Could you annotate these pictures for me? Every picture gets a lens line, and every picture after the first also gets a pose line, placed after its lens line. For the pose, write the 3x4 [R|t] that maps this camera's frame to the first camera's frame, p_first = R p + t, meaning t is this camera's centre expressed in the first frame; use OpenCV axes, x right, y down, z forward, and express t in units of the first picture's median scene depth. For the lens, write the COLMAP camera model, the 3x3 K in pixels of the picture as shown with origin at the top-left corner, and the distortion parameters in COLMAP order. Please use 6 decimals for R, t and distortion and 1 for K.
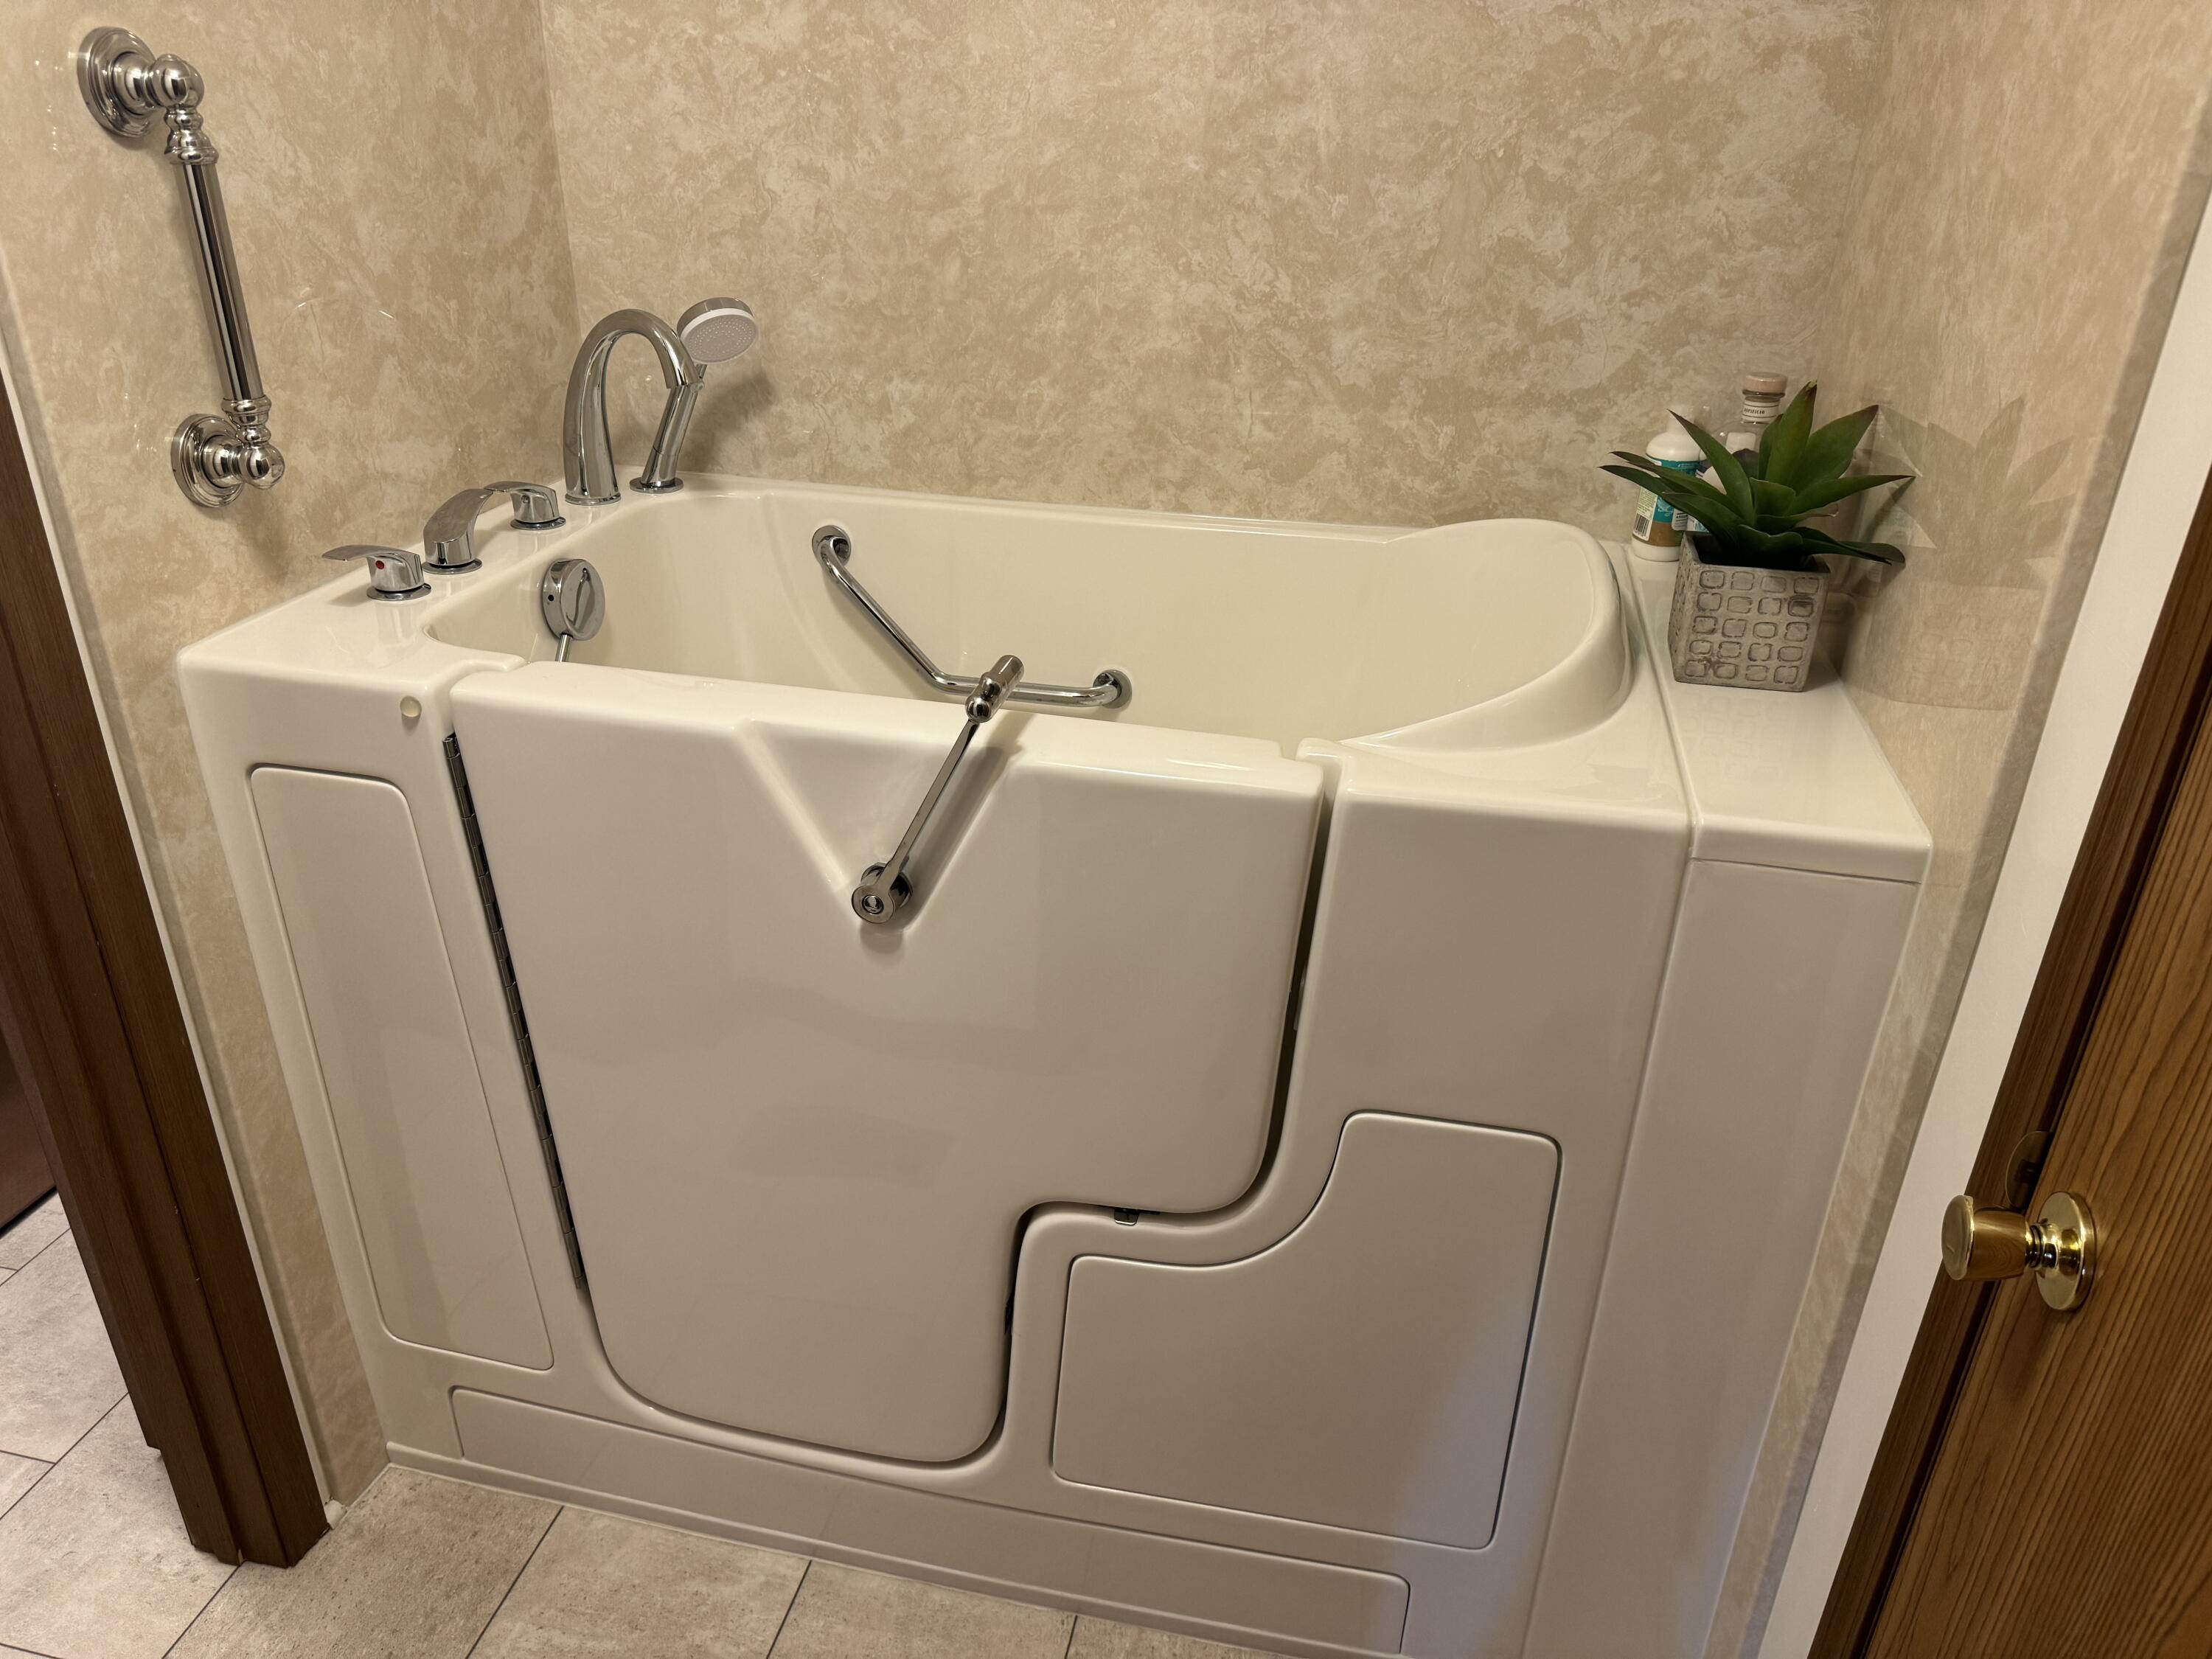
lens RADIAL K [[1551.7, 0, 1123.5], [0, 1551.7, 846.6], [0, 0, 1]] dist [0.076414, -0.085119]
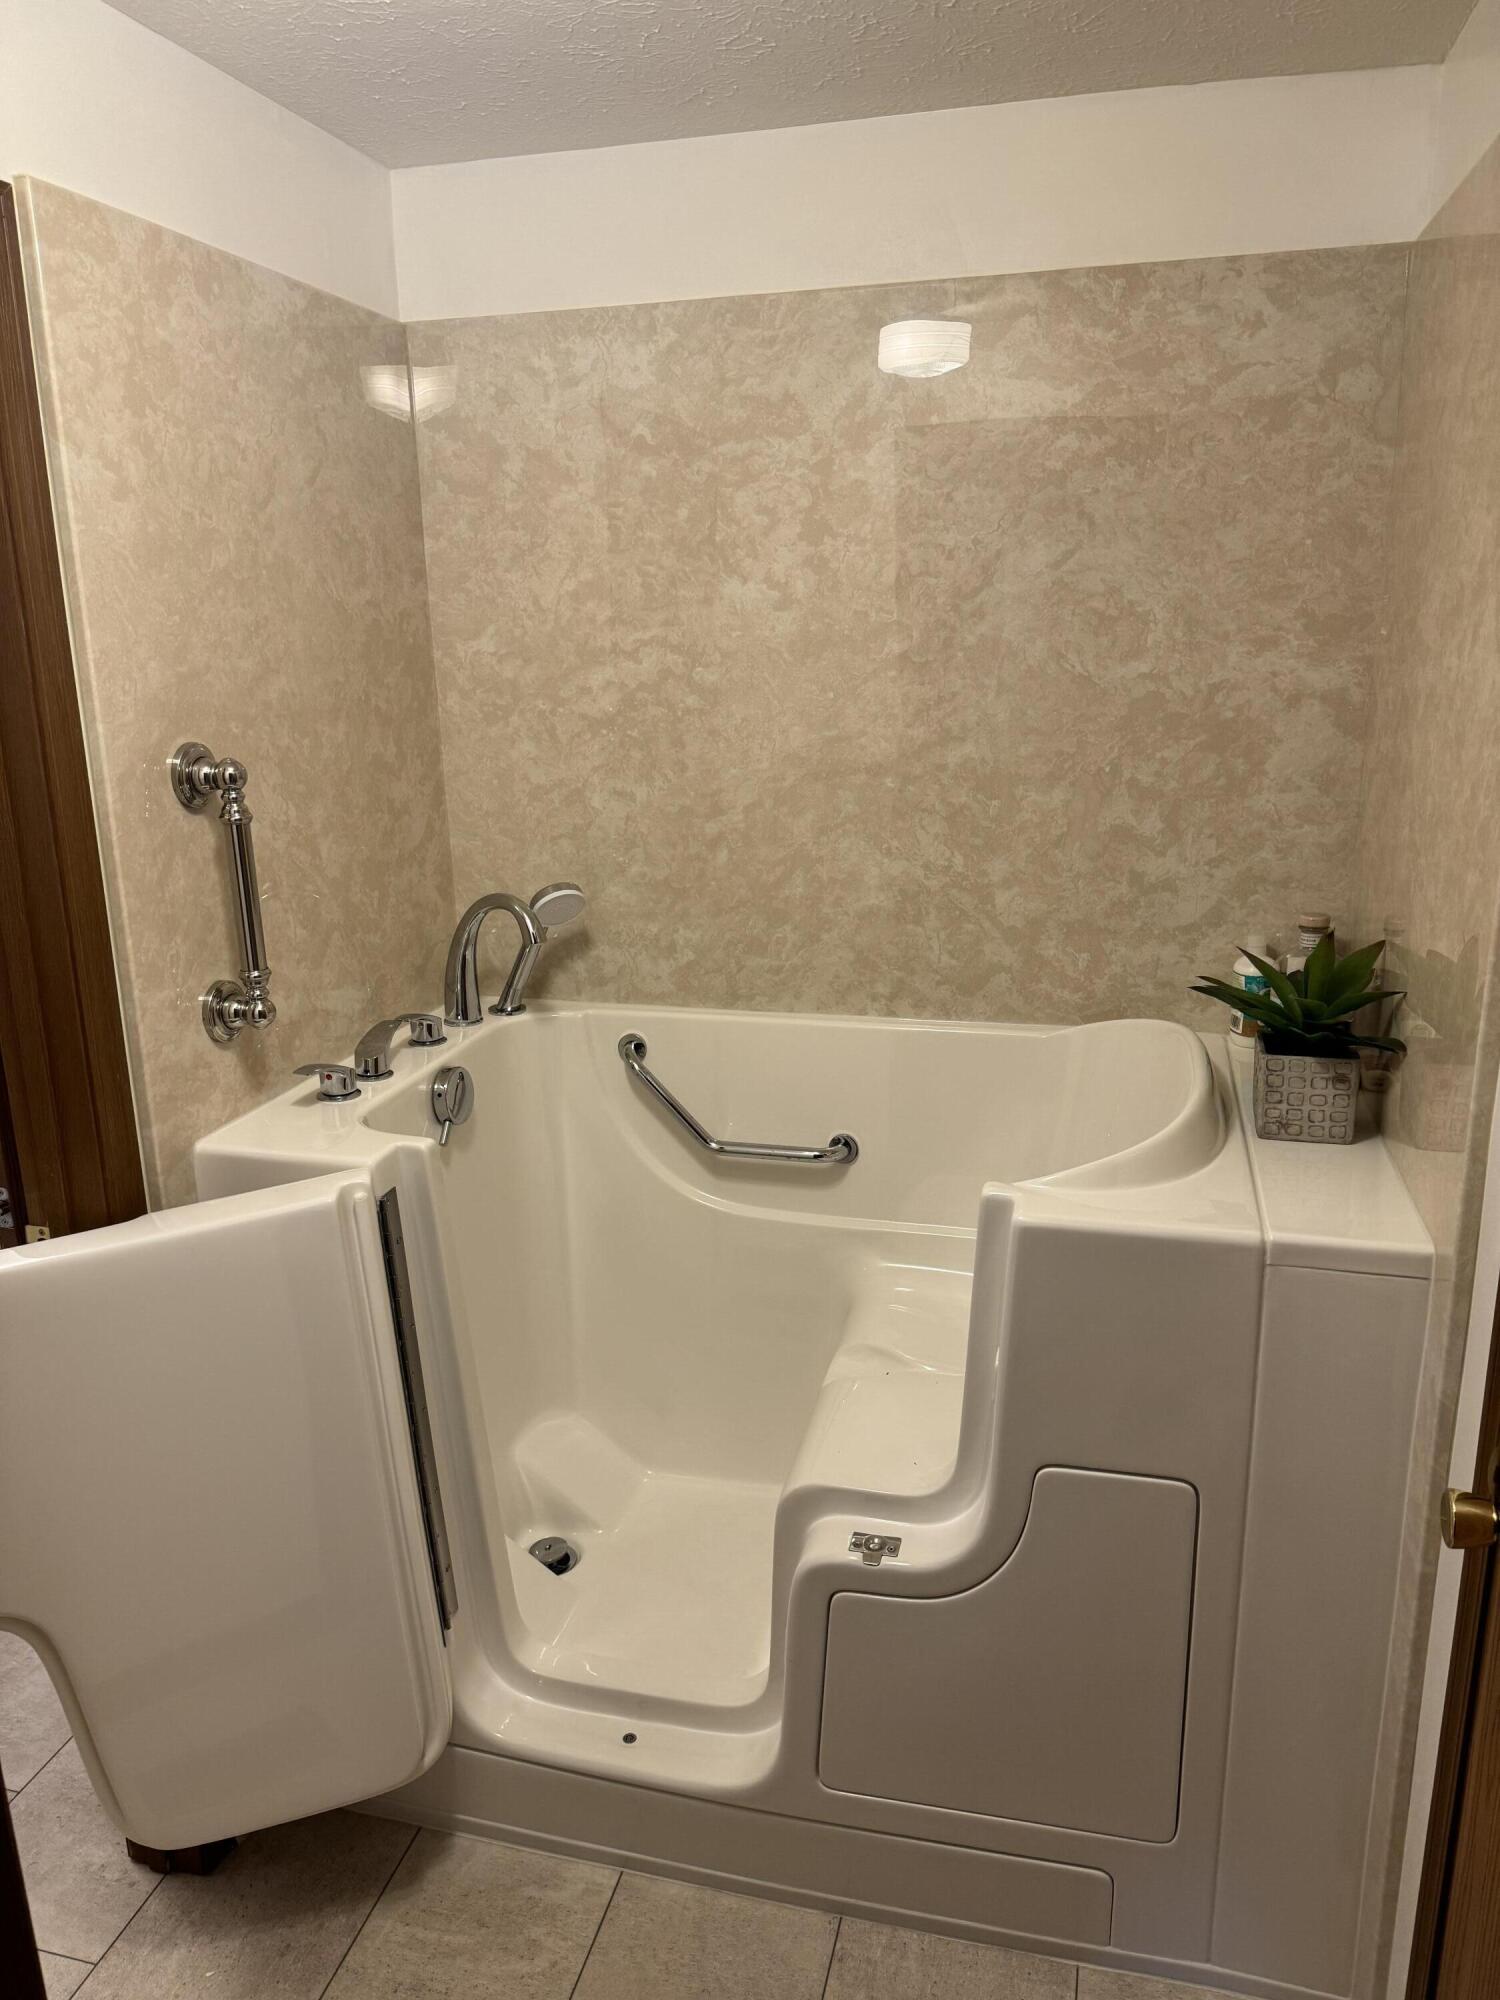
lens RADIAL K [[1402.9, 0, 749.3], [0, 1402.9, 991.5], [0, 0, 1]] dist [0.076414, -0.085119]
pose [[0.997608, -0.029817, -0.062359, -0.010116], [0.016034, 0.977391, -0.210831, 0.020179], [0.067236, 0.209327, 0.975531, -0.226045]]
